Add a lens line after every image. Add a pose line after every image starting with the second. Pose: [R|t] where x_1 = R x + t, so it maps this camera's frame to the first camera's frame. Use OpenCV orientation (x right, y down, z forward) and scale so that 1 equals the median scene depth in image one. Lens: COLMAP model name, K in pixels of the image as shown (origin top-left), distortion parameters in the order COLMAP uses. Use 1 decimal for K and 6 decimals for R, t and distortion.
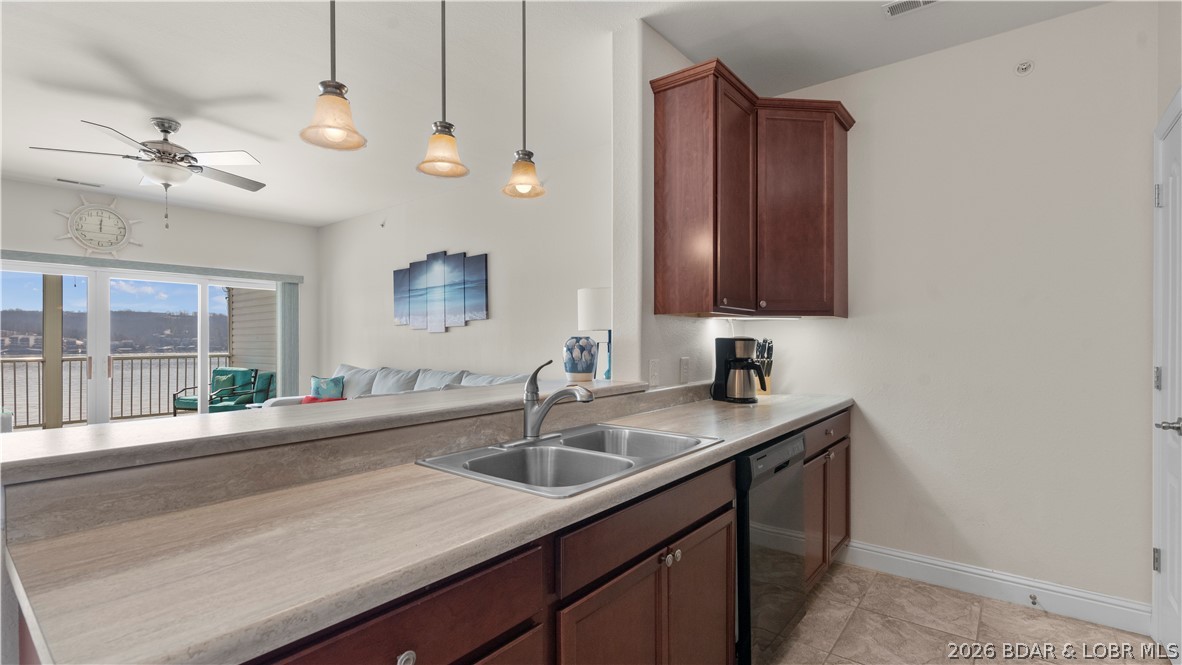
lens RADIAL K [[536.8, 0, 590.4], [0, 536.8, 342.6], [0, 0, 1]] dist [-0.004727, 0.000788]
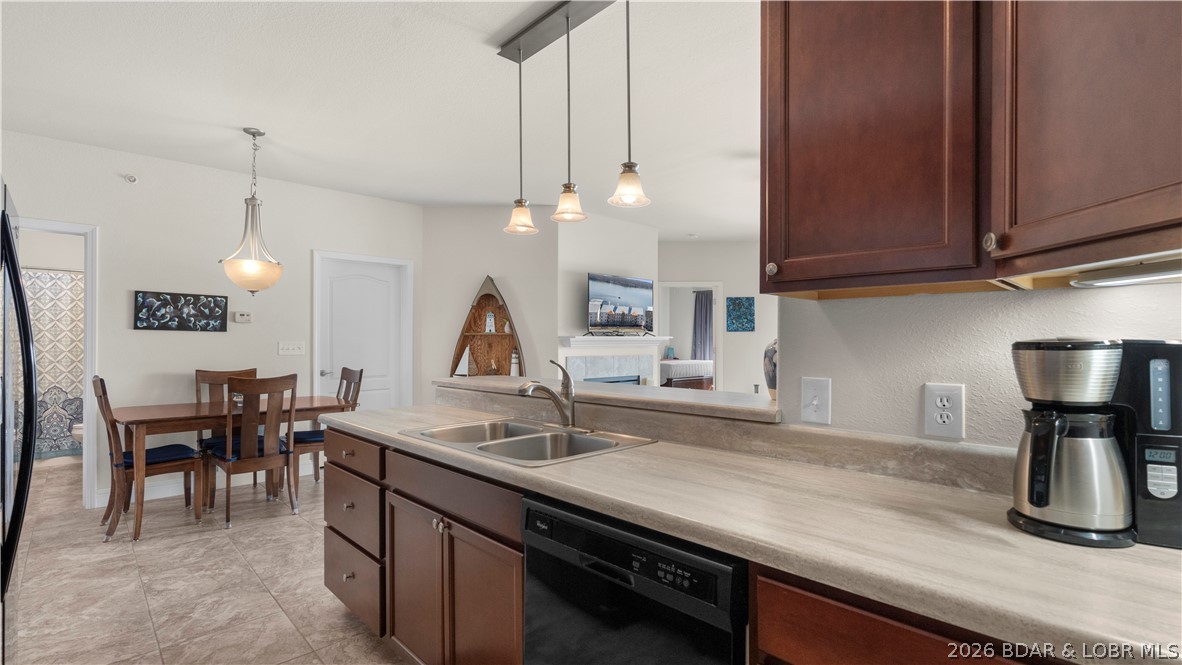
lens RADIAL K [[539.6, 0, 587.7], [0, 539.6, 335.7], [0, 0, 1]] dist [0.000362, 0.000866]
pose [[-0.136451, -0.006541, -0.990625, 0.516253], [-0.004989, 0.999970, -0.005916, -0.005740], [0.990634, 0.004135, -0.136480, 0.588726]]
